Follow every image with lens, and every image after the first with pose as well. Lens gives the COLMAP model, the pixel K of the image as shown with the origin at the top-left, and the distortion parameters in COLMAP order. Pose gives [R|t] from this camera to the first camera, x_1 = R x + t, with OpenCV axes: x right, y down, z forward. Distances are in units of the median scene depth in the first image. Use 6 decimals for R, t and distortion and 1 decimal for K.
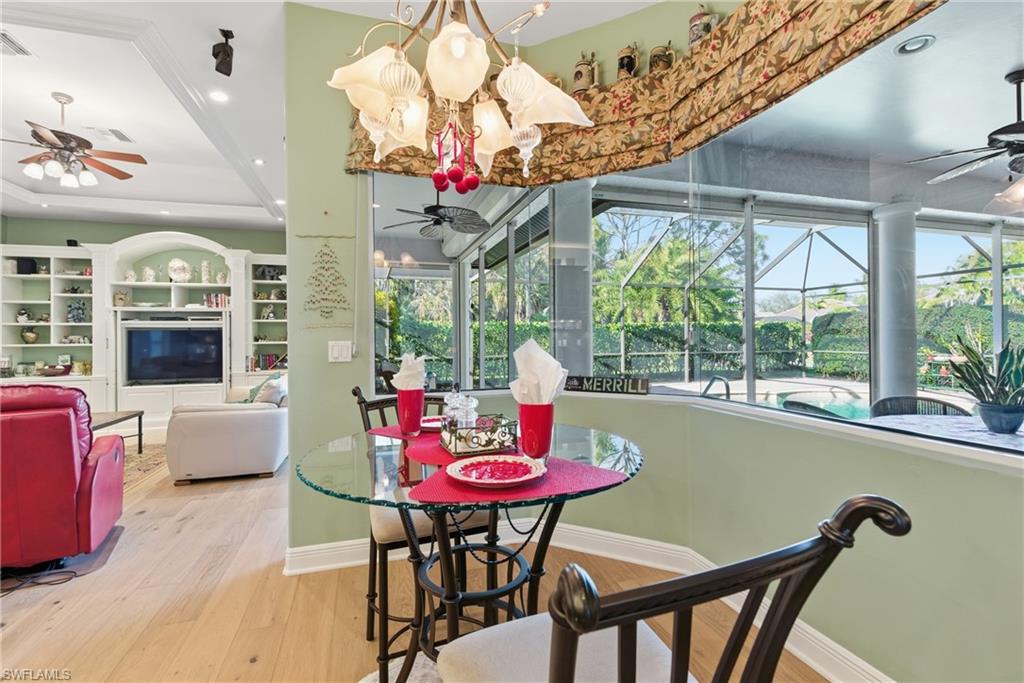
lens RADIAL K [[465.2, 0, 519.1], [0, 465.2, 335.6], [0, 0, 1]] dist [-0.001307, -0.001376]
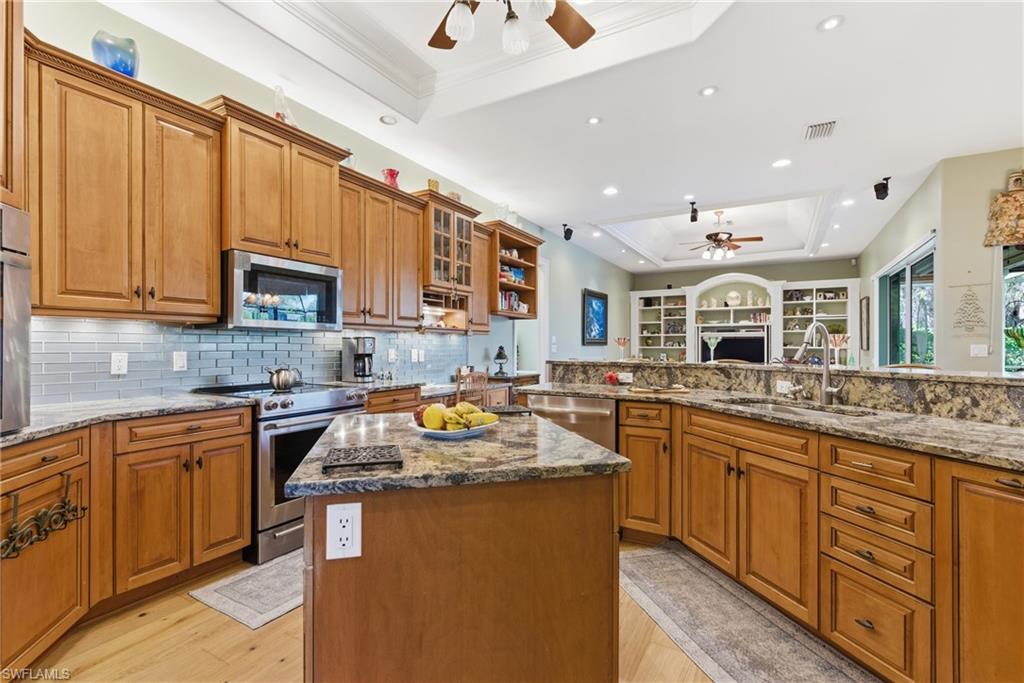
lens RADIAL K [[465.2, 0, 514.4], [0, 465.2, 343.0], [0, 0, 1]] dist [-0.001307, -0.001376]
pose [[0.674167, 0.004131, -0.738567, -0.055425], [-0.004740, 0.999988, 0.001266, 0.002432], [0.738564, 0.002648, 0.674178, -0.290803]]
